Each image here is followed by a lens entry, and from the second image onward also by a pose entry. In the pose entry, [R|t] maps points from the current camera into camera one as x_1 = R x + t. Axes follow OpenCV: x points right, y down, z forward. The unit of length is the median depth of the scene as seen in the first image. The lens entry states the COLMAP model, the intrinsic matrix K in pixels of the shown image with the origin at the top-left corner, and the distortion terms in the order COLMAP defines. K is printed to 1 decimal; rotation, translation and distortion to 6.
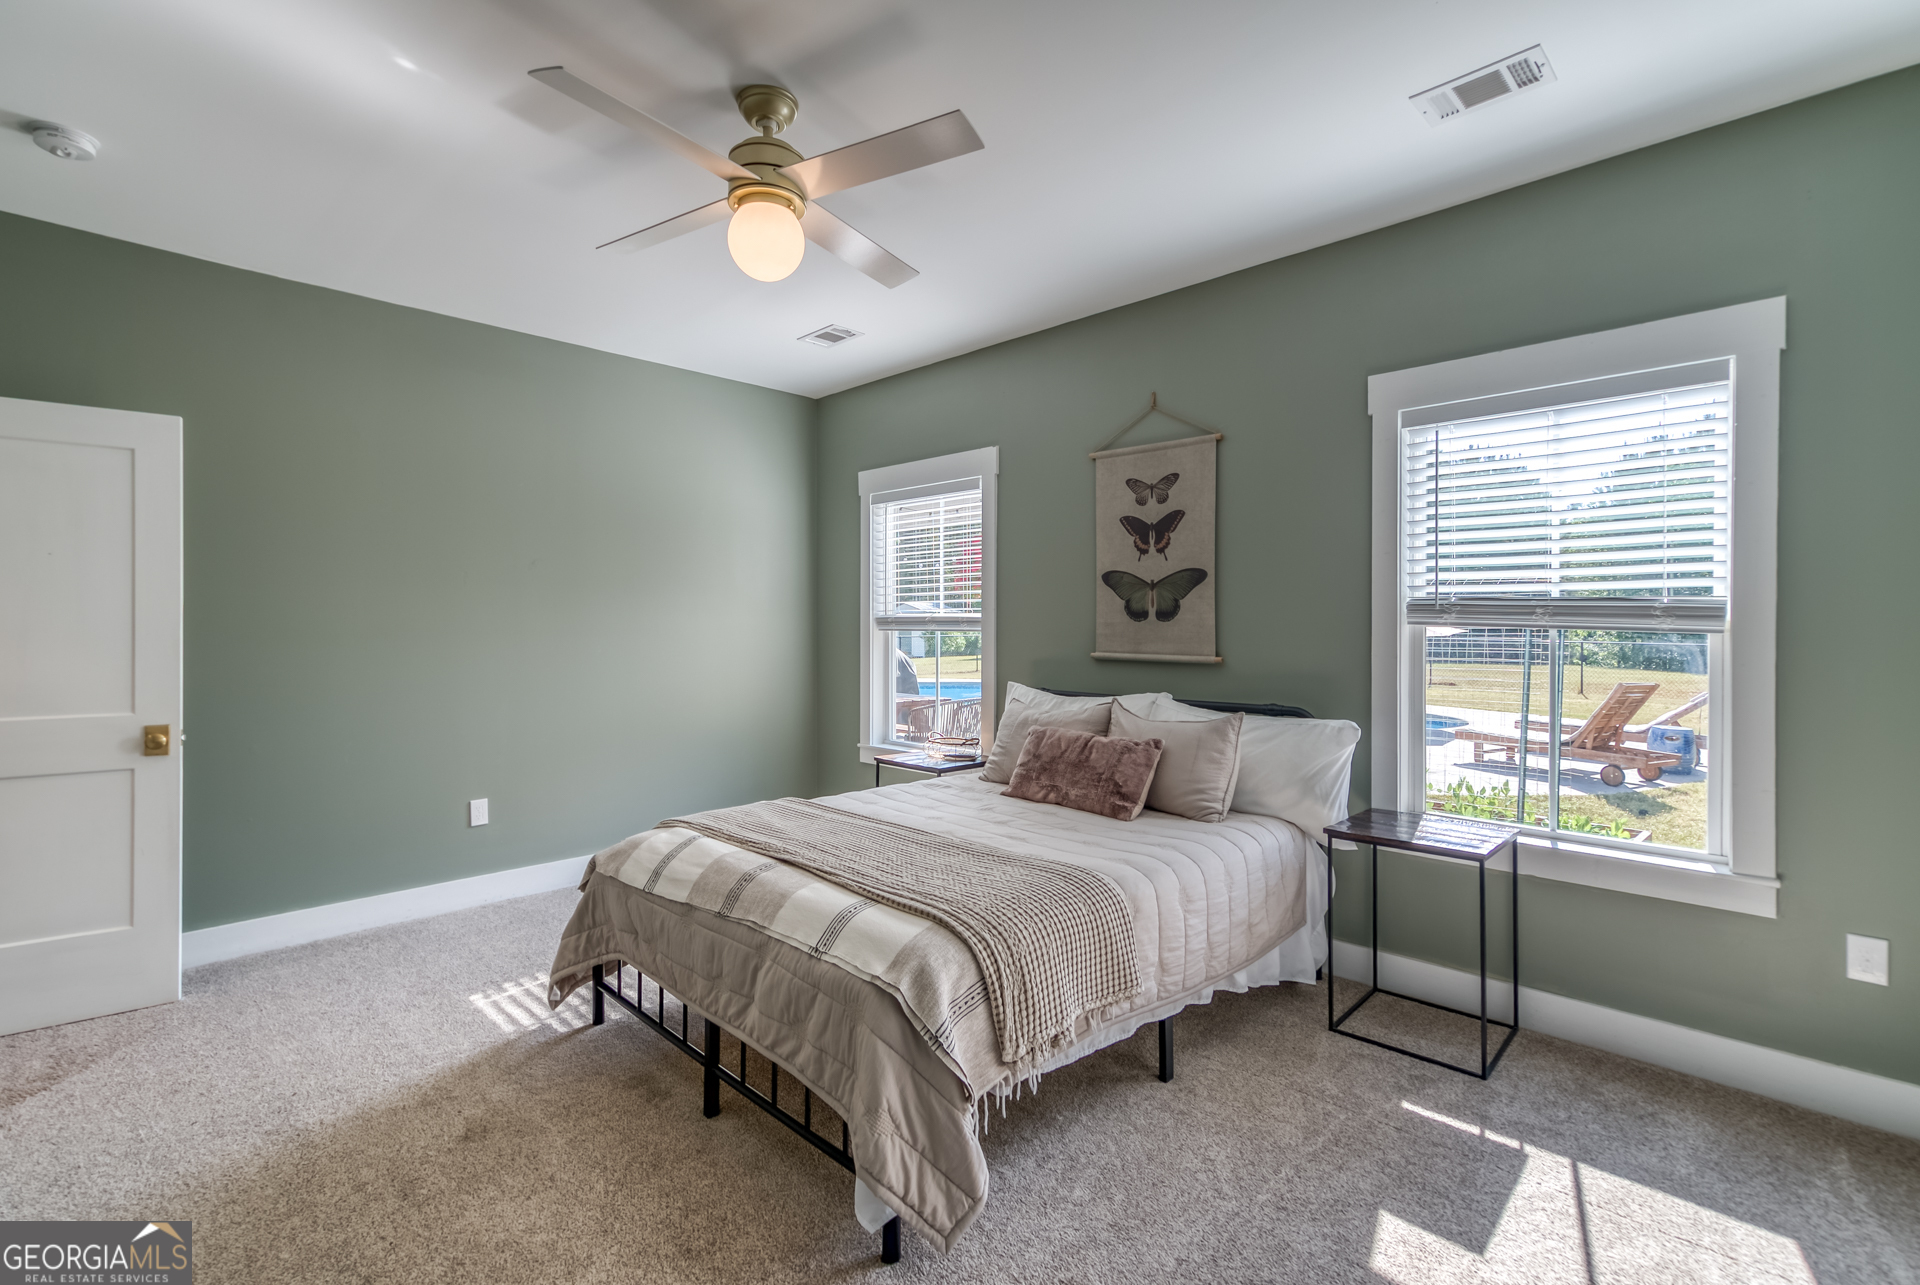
lens RADIAL K [[889.5, 0, 949.4], [0, 889.5, 636.1], [0, 0, 1]] dist [-0.003720, 0.009800]
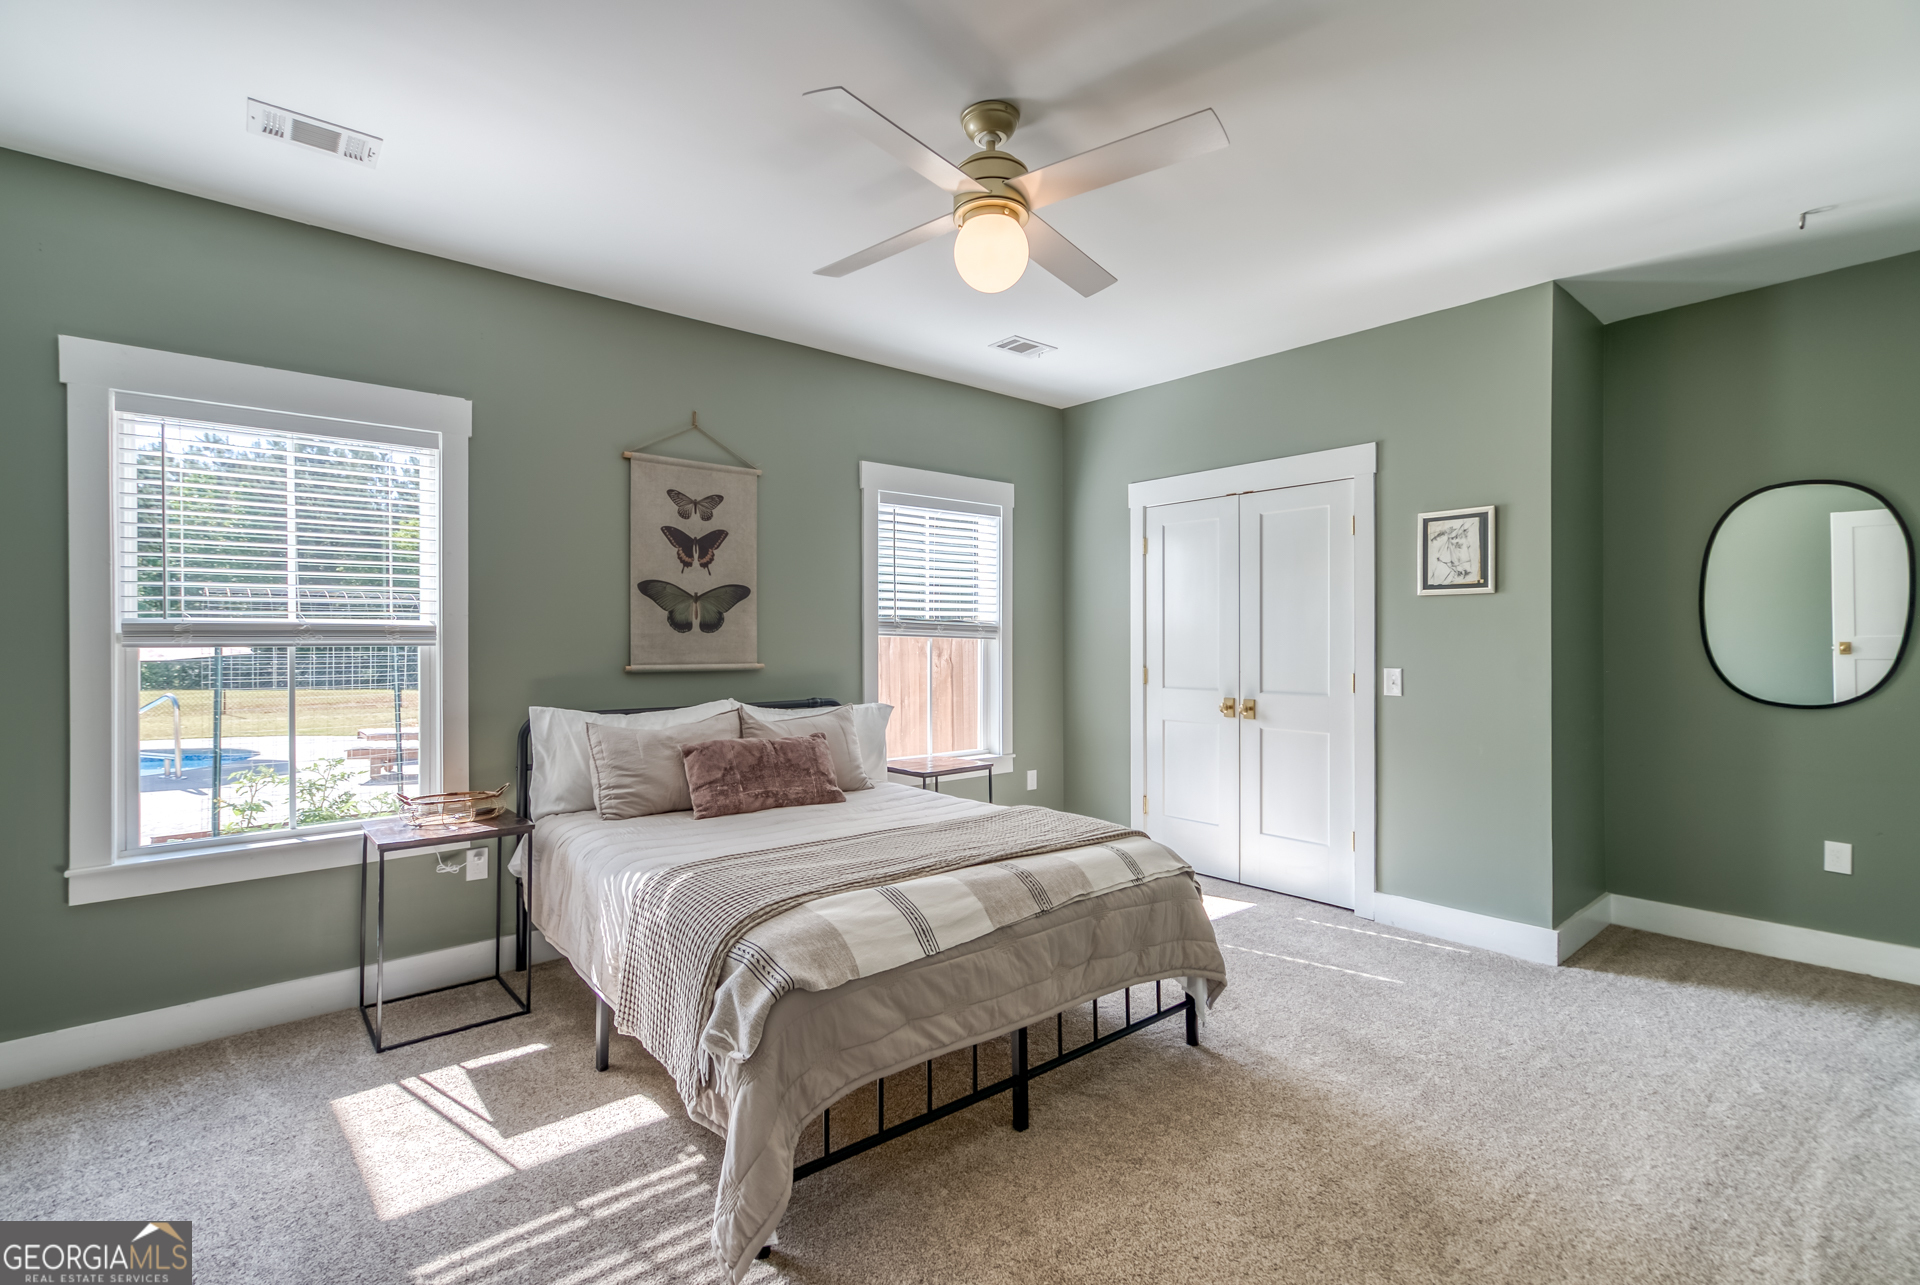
lens RADIAL K [[889.5, 0, 949.0], [0, 889.5, 640.4], [0, 0, 1]] dist [-0.003720, 0.009800]
pose [[0.085545, 0.006843, 0.996311, -0.776665], [0.027350, 0.999583, -0.009214, 0.009946], [-0.995959, 0.028037, 0.085322, 0.621791]]
